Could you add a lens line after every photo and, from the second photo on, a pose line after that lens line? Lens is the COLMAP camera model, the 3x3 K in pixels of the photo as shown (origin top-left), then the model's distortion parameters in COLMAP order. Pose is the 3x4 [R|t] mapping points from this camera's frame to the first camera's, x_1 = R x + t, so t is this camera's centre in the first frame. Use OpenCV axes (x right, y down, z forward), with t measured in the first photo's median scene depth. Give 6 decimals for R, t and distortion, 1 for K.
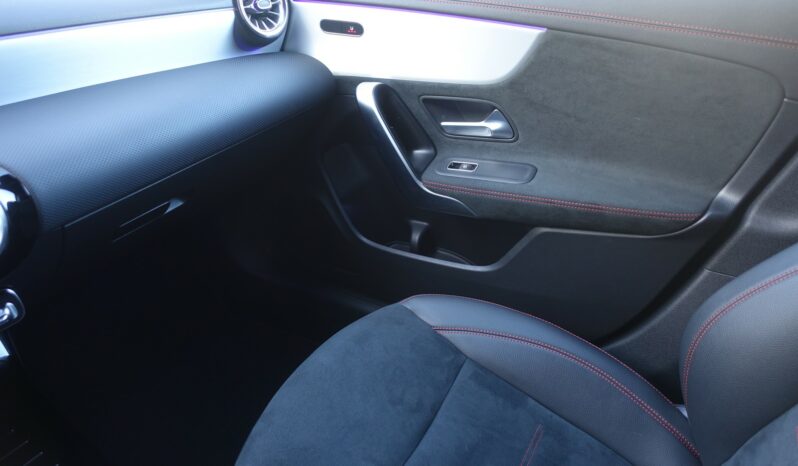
lens RADIAL K [[549.5, 0, 400.5], [0, 549.5, 231.1], [0, 0, 1]] dist [-0.010234, -0.001329]
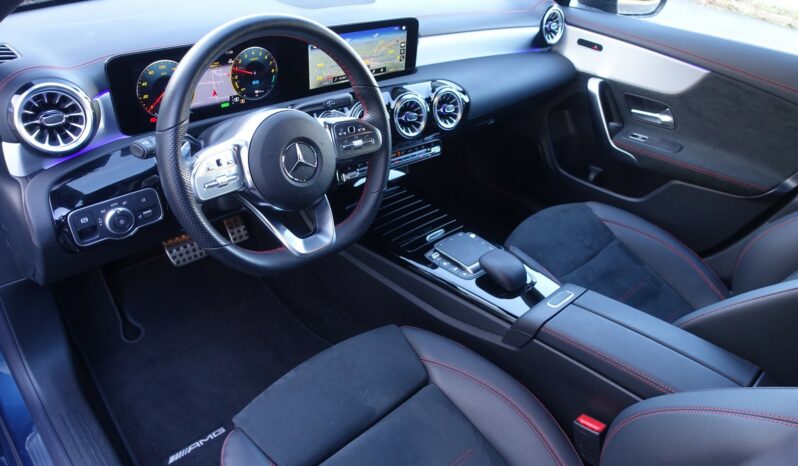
lens RADIAL K [[549.5, 0, 396.5], [0, 549.5, 237.1], [0, 0, 1]] dist [-0.010234, -0.001329]
pose [[0.952883, 0.248468, -0.174002, -0.247980], [-0.237071, 0.967870, 0.083817, 0.234806], [0.189237, -0.038617, 0.981172, -0.899398]]
